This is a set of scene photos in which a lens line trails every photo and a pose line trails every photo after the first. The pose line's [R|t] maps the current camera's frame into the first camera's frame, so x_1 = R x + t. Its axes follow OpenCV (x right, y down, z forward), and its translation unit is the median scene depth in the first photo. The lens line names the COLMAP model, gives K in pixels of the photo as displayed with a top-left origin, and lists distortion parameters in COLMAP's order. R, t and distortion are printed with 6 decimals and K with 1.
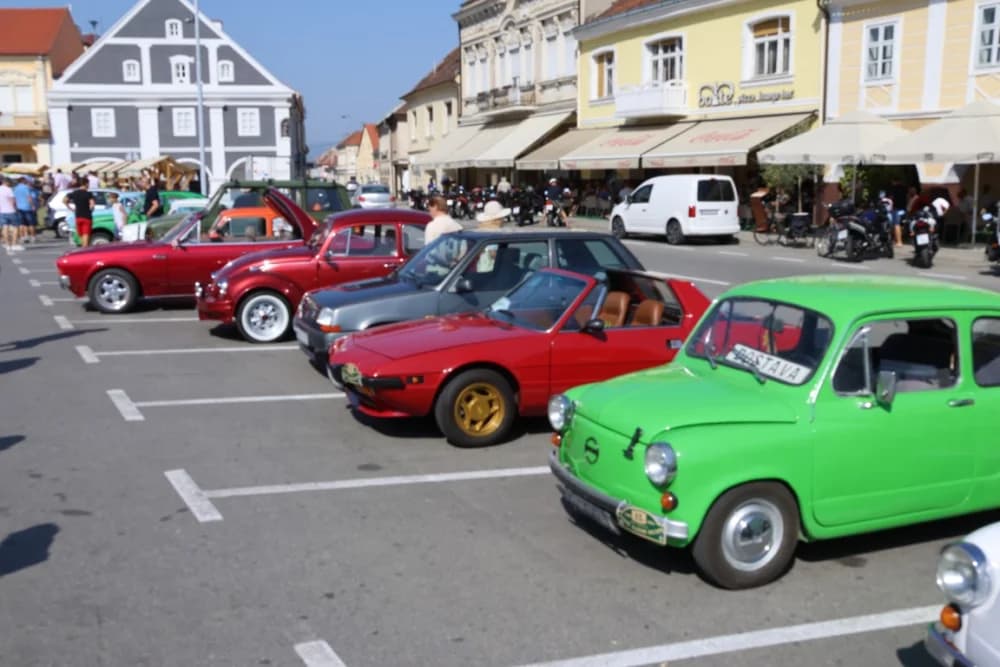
lens RADIAL K [[1009.8, 0, 500.0], [0, 1009.8, 333.5], [0, 0, 1]] dist [-0.108939, 0.295225]
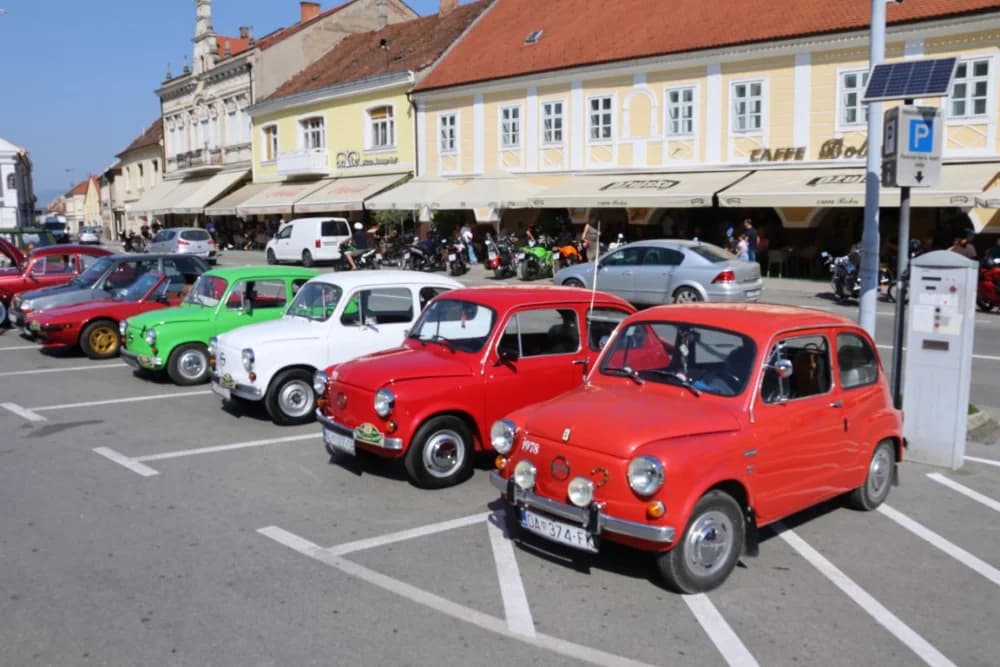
lens RADIAL K [[860.8, 0, 500.0], [0, 860.8, 333.5], [0, 0, 1]] dist [-0.158326, 0.147877]
pose [[0.950551, -0.047139, 0.306971, 0.031696], [0.053036, 0.998533, -0.010894, 0.017412], [-0.306007, 0.026636, 0.951657, -0.120945]]
